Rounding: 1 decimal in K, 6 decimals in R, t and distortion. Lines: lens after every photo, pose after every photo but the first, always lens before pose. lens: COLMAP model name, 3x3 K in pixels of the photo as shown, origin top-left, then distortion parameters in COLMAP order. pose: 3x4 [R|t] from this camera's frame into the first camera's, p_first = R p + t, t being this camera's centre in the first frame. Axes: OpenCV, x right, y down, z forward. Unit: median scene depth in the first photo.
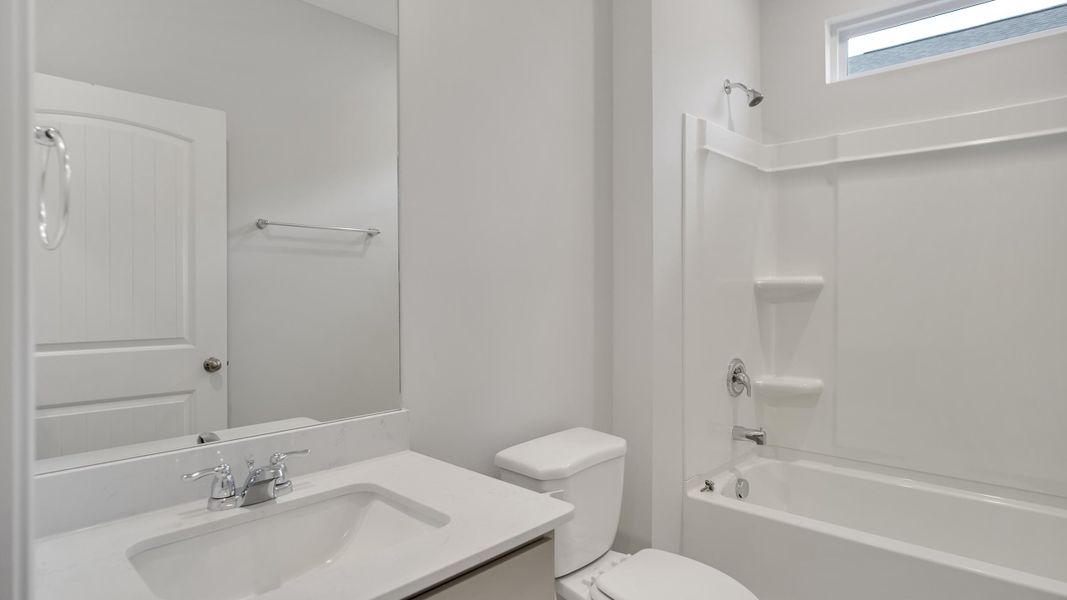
lens RADIAL K [[576.9, 0, 516.9], [0, 576.9, 290.5], [0, 0, 1]] dist [-0.035077, 0.002315]
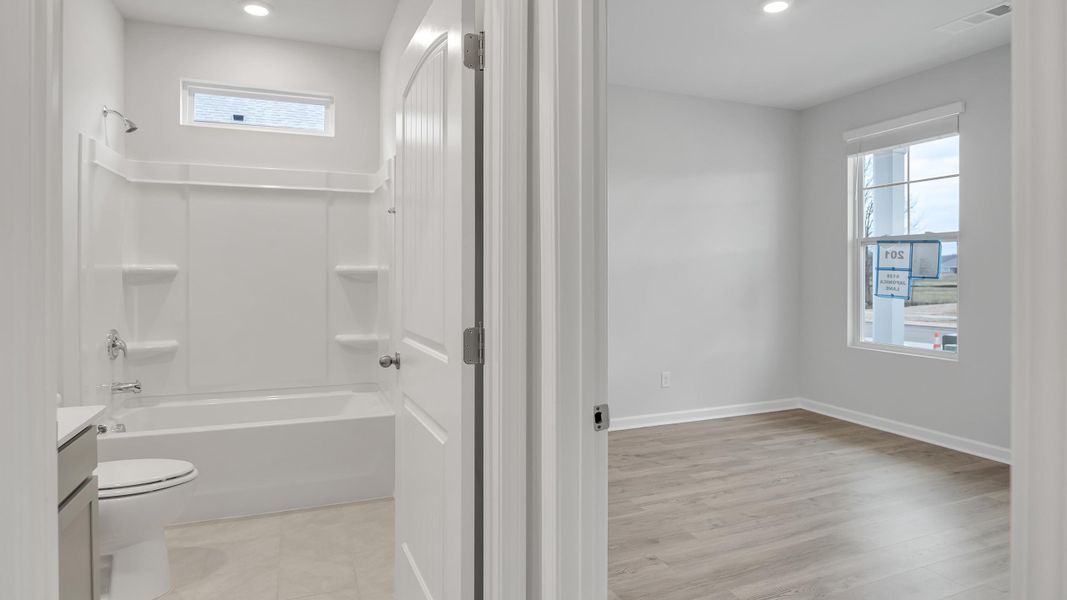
lens RADIAL K [[587.7, 0, 546.8], [0, 587.7, 294.3], [0, 0, 1]] dist [-0.021683, 0.001844]
pose [[0.388536, -0.031148, 0.920907, -0.414405], [-0.003099, 0.999379, 0.035109, -0.006096], [-0.921428, -0.016496, 0.388198, -0.365363]]
